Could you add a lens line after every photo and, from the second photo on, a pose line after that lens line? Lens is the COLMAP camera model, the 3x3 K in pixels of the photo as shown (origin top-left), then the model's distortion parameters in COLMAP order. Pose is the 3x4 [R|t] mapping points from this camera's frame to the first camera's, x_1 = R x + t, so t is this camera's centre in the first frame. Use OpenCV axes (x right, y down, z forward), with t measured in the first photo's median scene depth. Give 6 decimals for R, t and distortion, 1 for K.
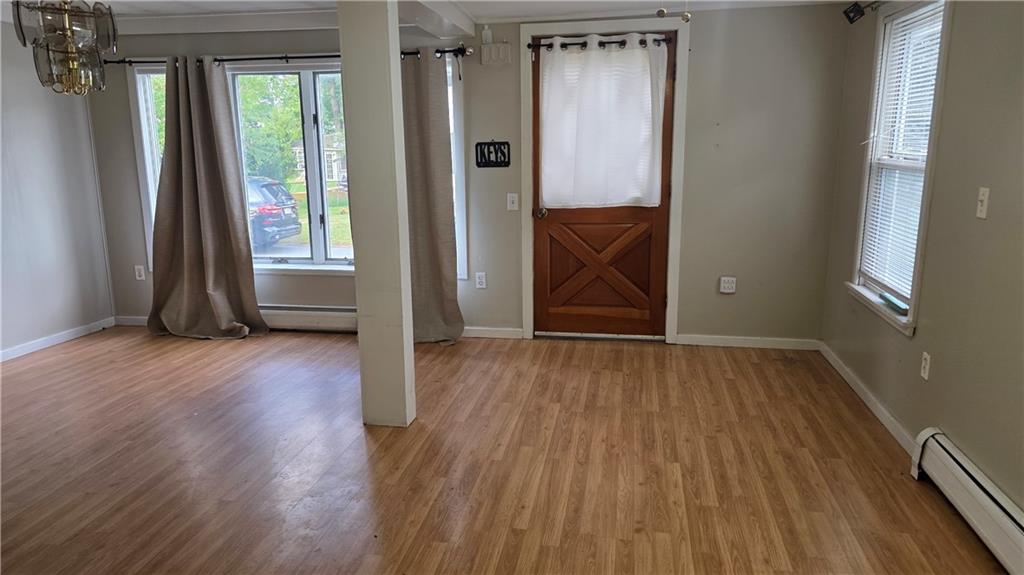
lens RADIAL K [[696.0, 0, 512.8], [0, 696.0, 288.8], [0, 0, 1]] dist [0.006014, 0.001891]
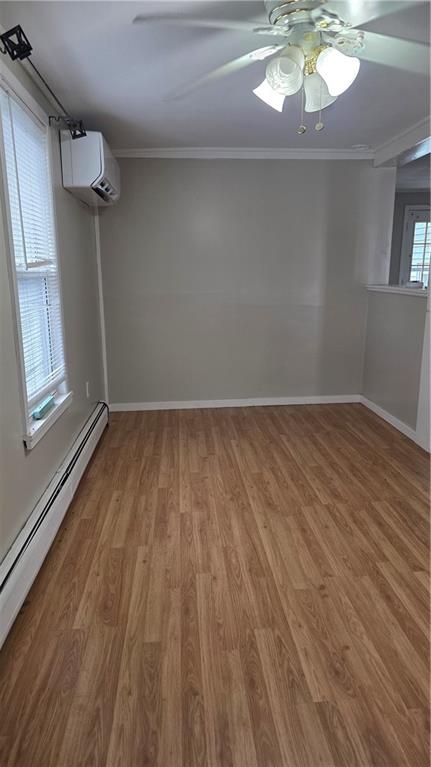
lens RADIAL K [[521.4, 0, 215.8], [0, 521.4, 383.8], [0, 0, 1]] dist [0.006014, 0.001891]
pose [[-0.970722, 0.075557, -0.228012, 0.489936], [-0.027016, 0.908875, 0.416192, -0.275437], [0.238680, 0.410167, -0.880224, 1.499392]]
